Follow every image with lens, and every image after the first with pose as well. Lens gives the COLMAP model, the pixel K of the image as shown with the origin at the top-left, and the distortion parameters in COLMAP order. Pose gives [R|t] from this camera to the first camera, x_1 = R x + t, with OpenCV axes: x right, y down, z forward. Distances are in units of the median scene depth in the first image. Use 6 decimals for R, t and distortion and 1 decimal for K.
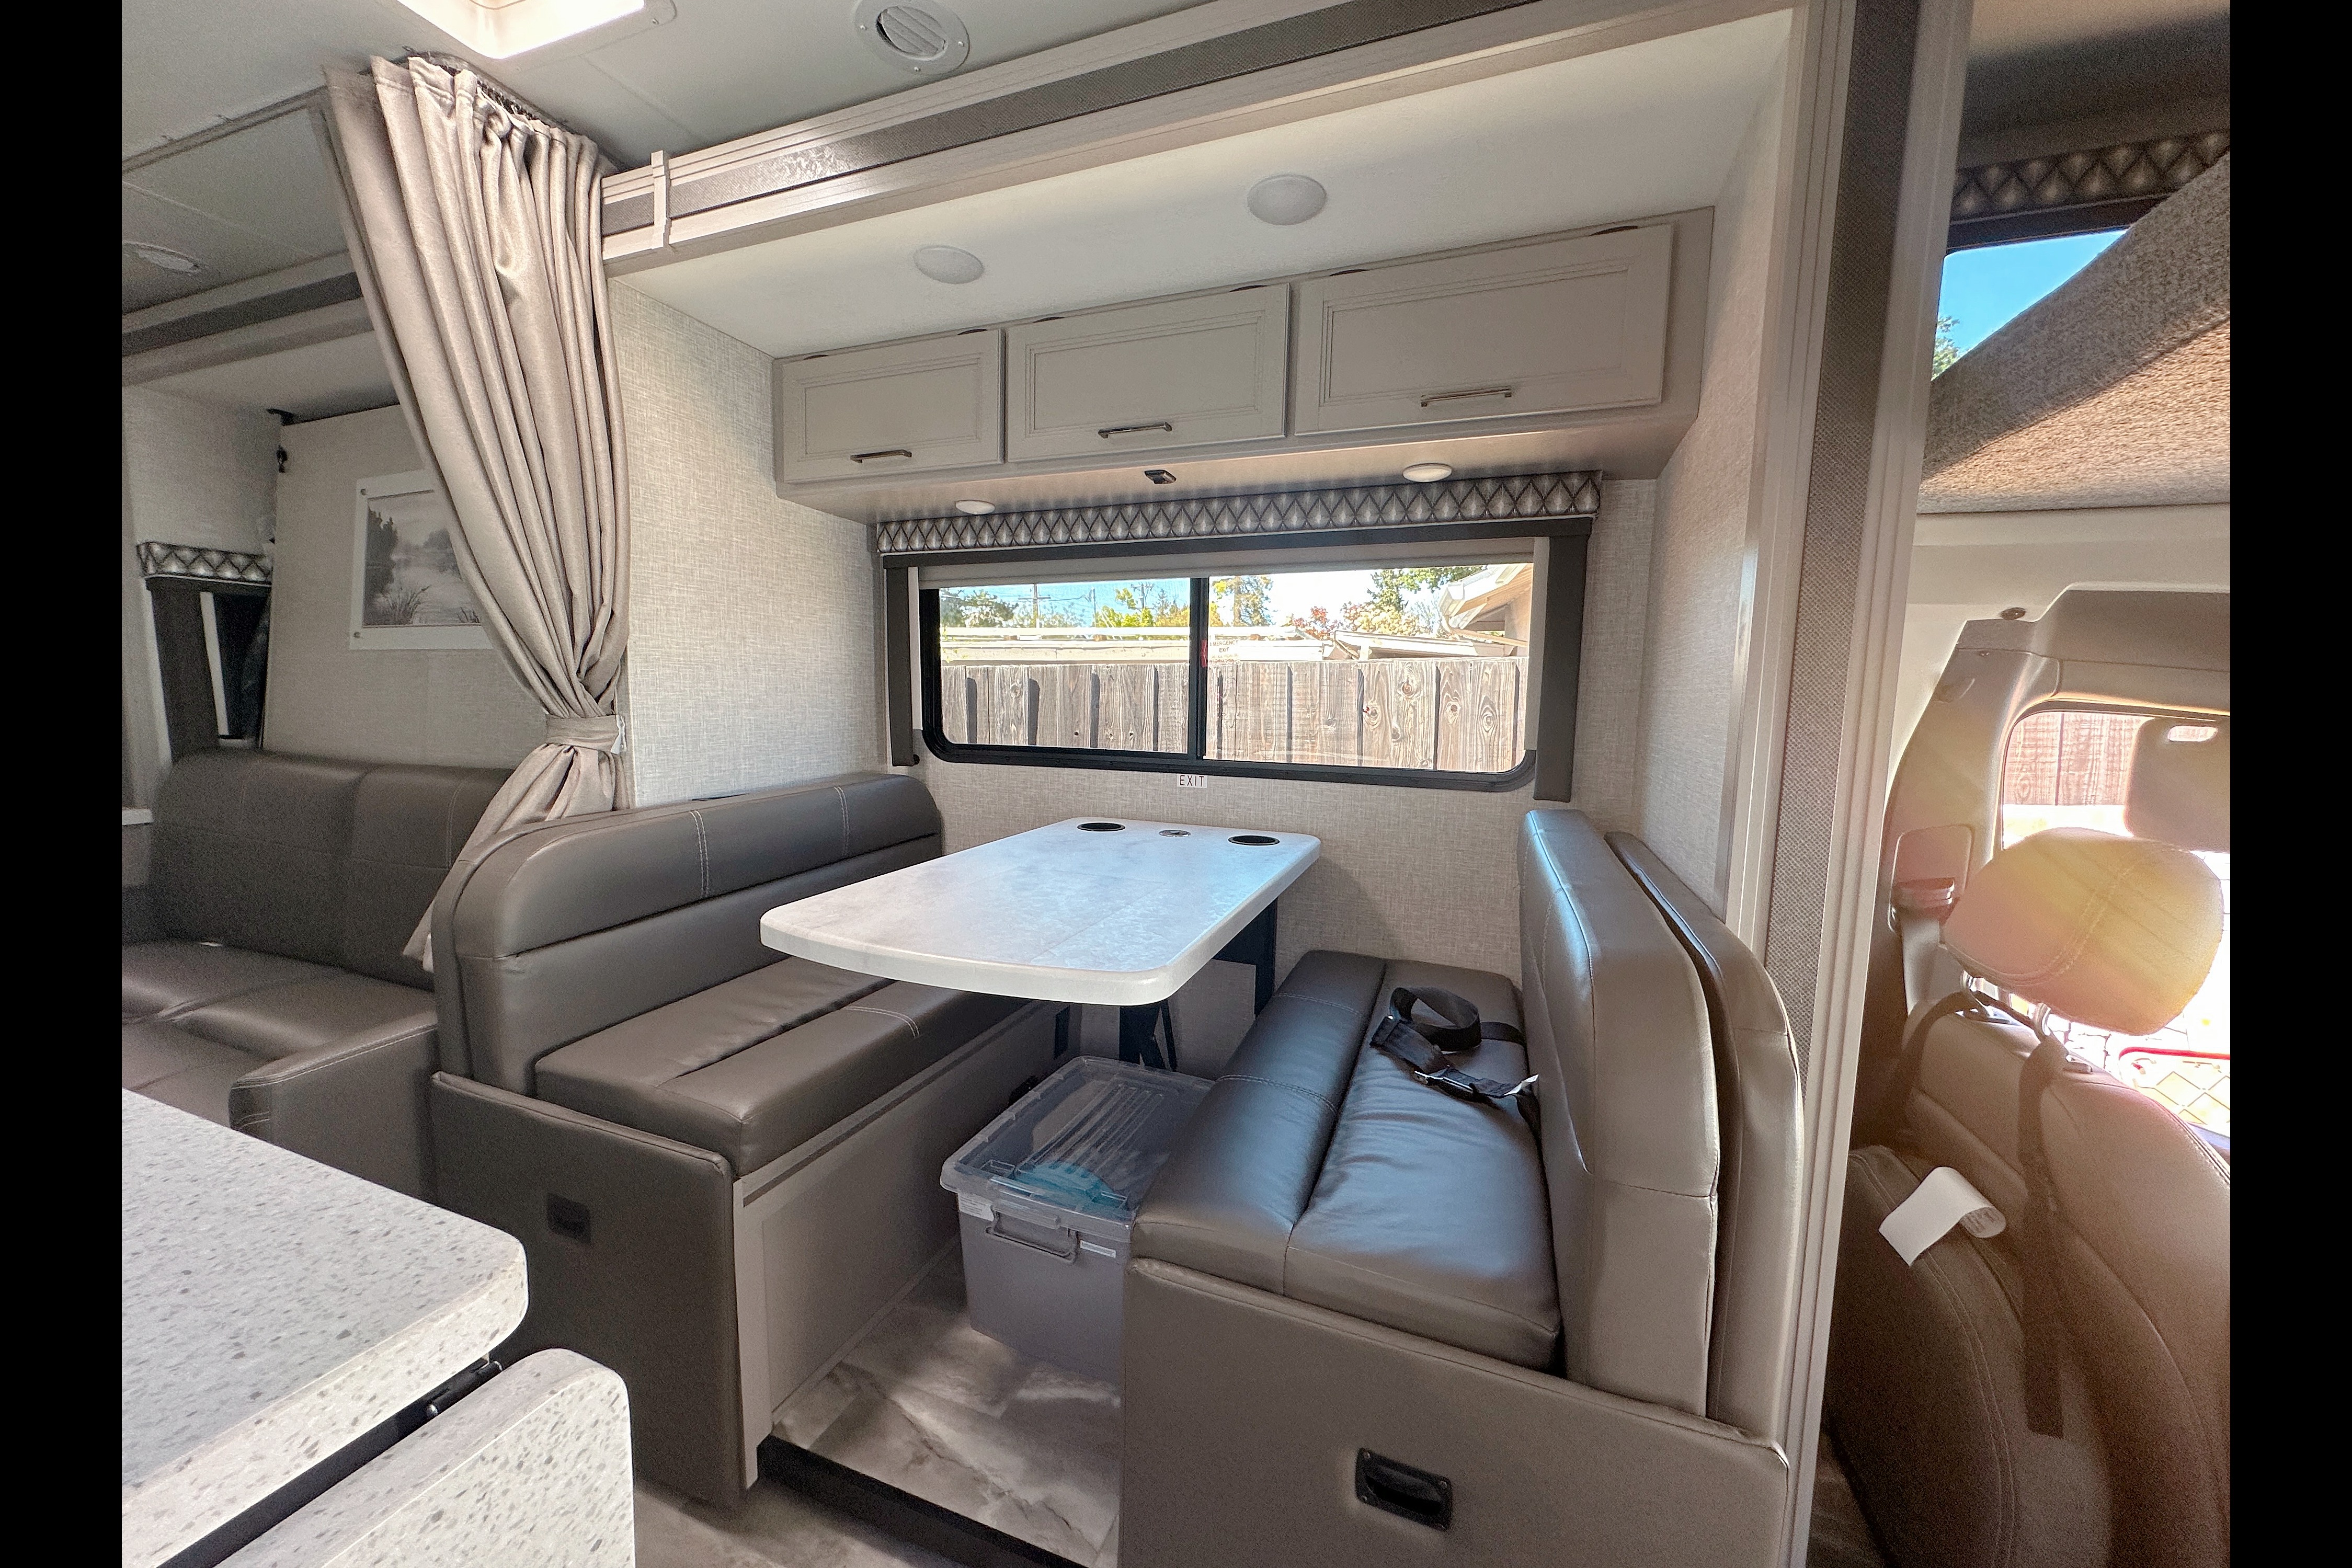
lens RADIAL K [[812.0, 0, 1176.0], [0, 812.0, 784.0], [0, 0, 1]] dist [0.001096, 0.000055]
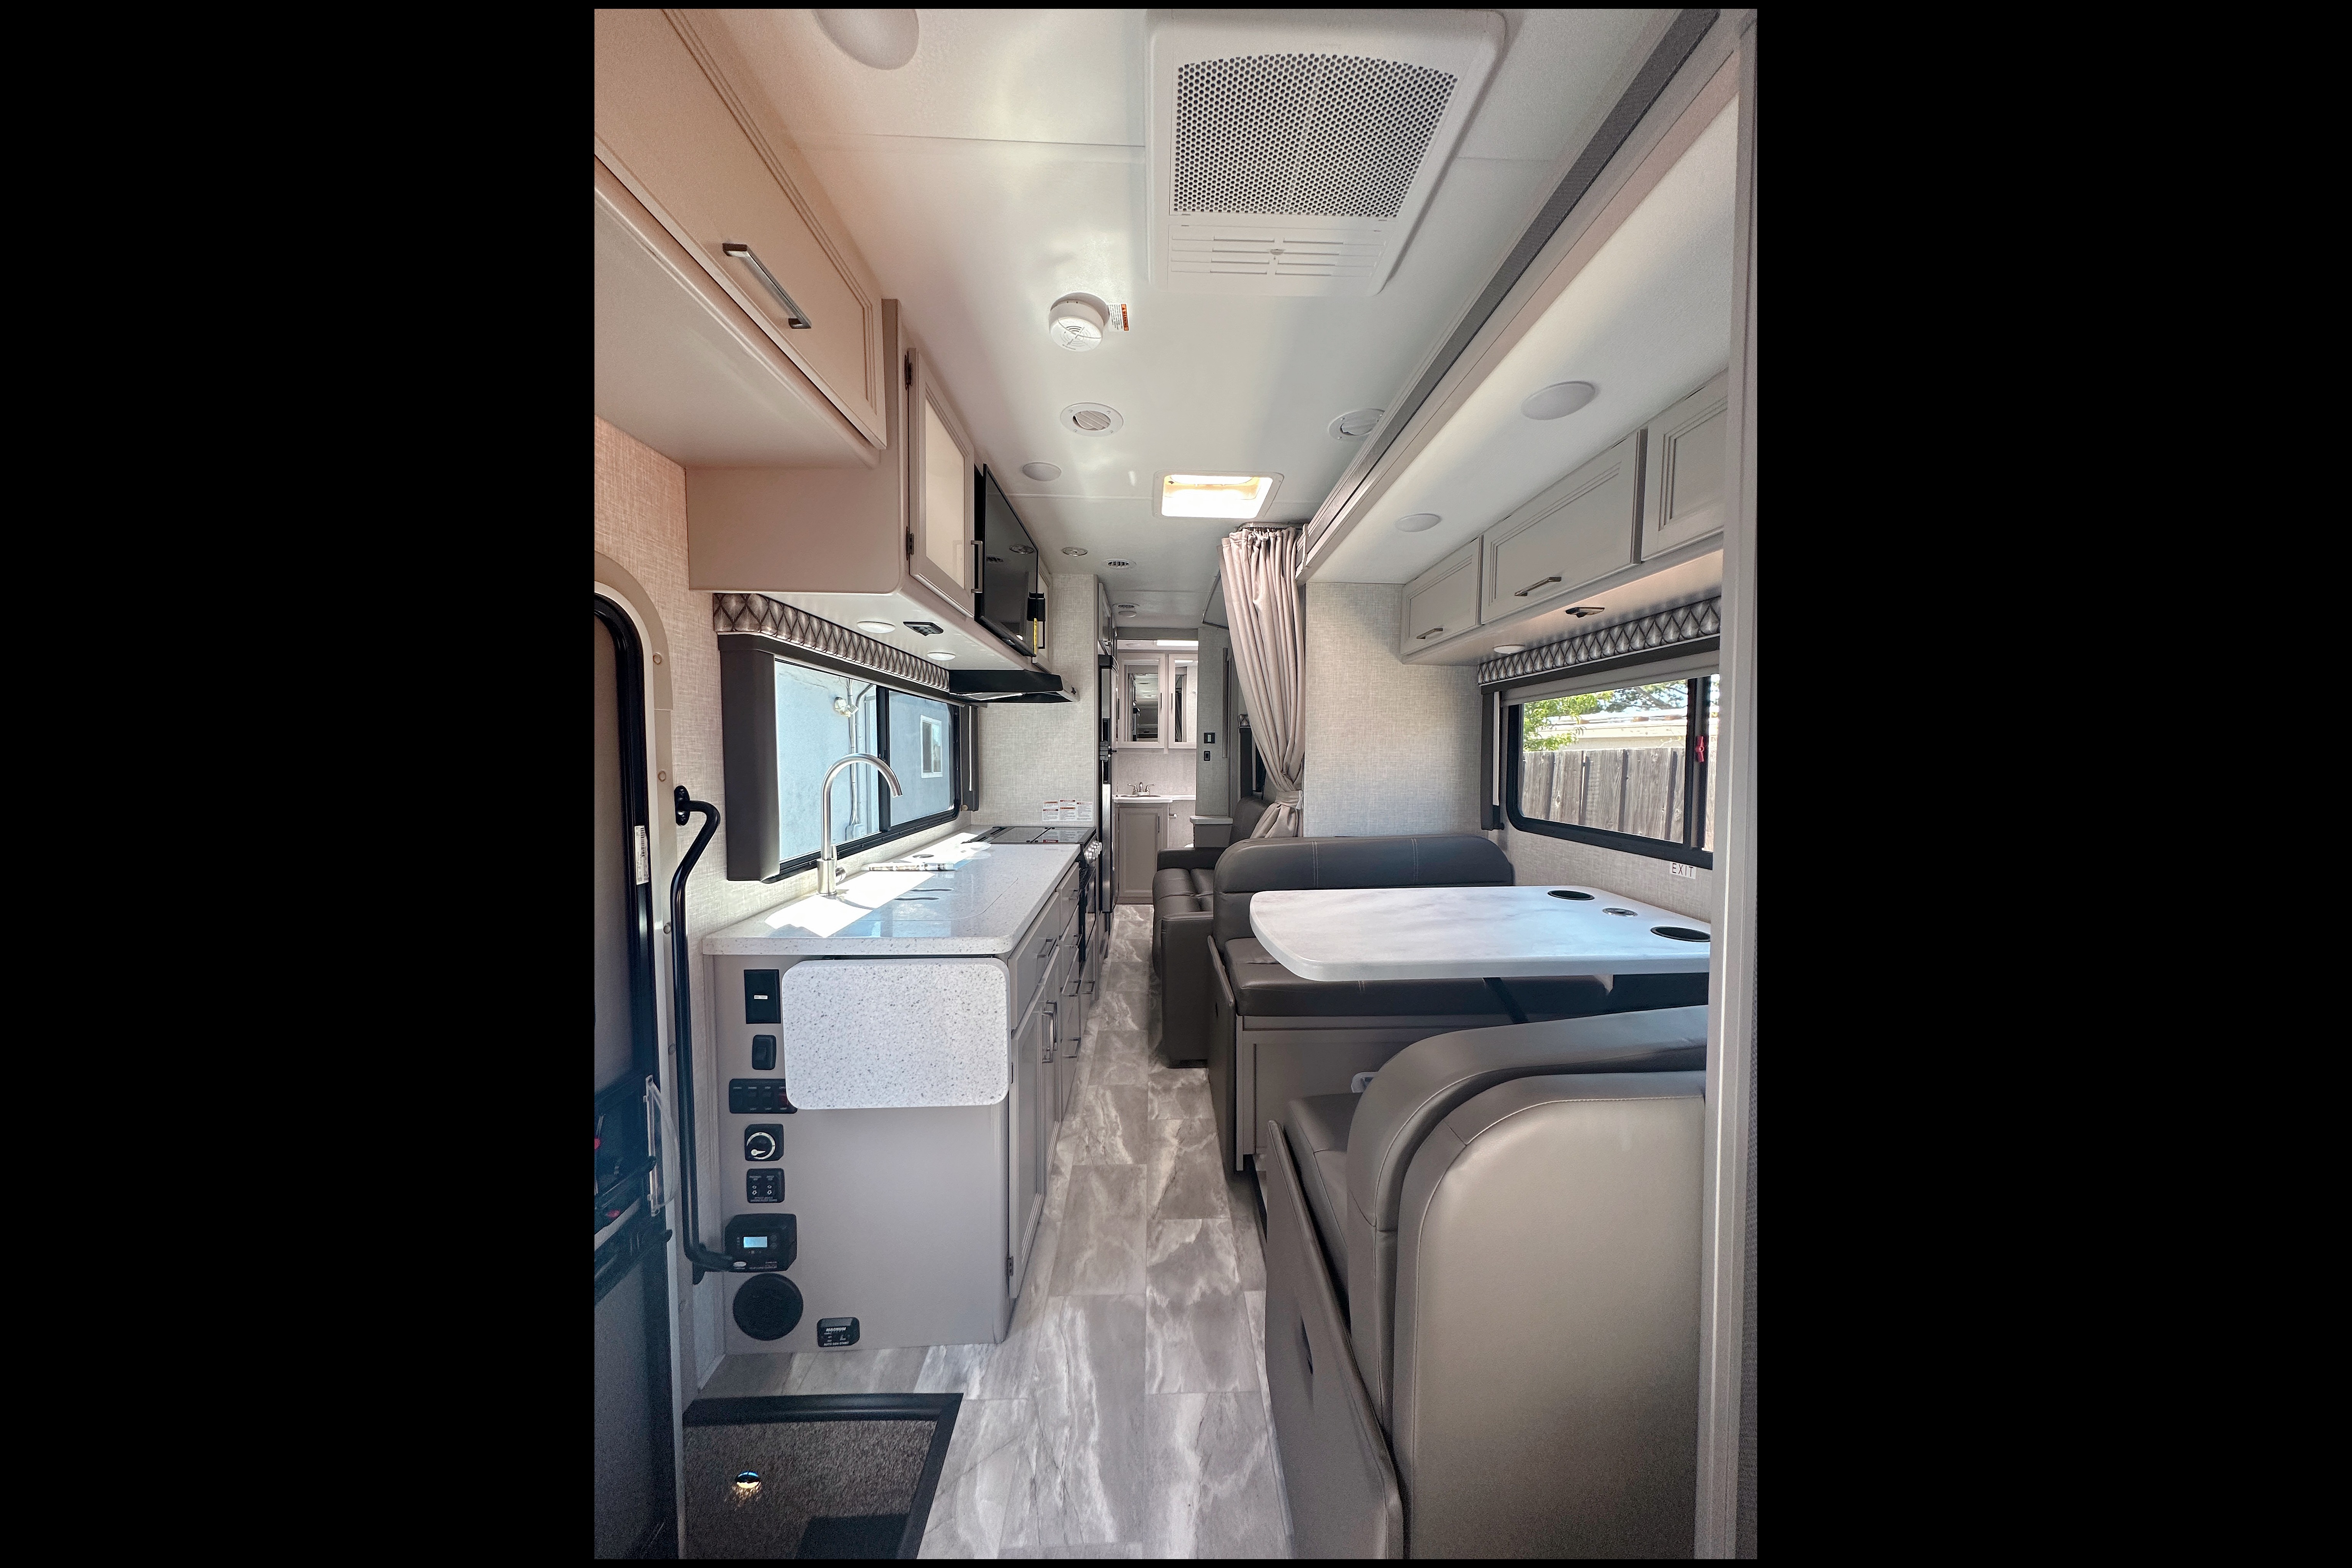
lens RADIAL K [[636.8, 0, 1176.0], [0, 636.8, 784.0], [0, 0, 1]] dist [0.000100, 0.000003]
pose [[0.371465, 0.036193, -0.927741, 0.566105], [-0.091222, 0.995828, 0.002324, -0.066170], [0.923955, 0.083767, 0.373217, 0.108961]]
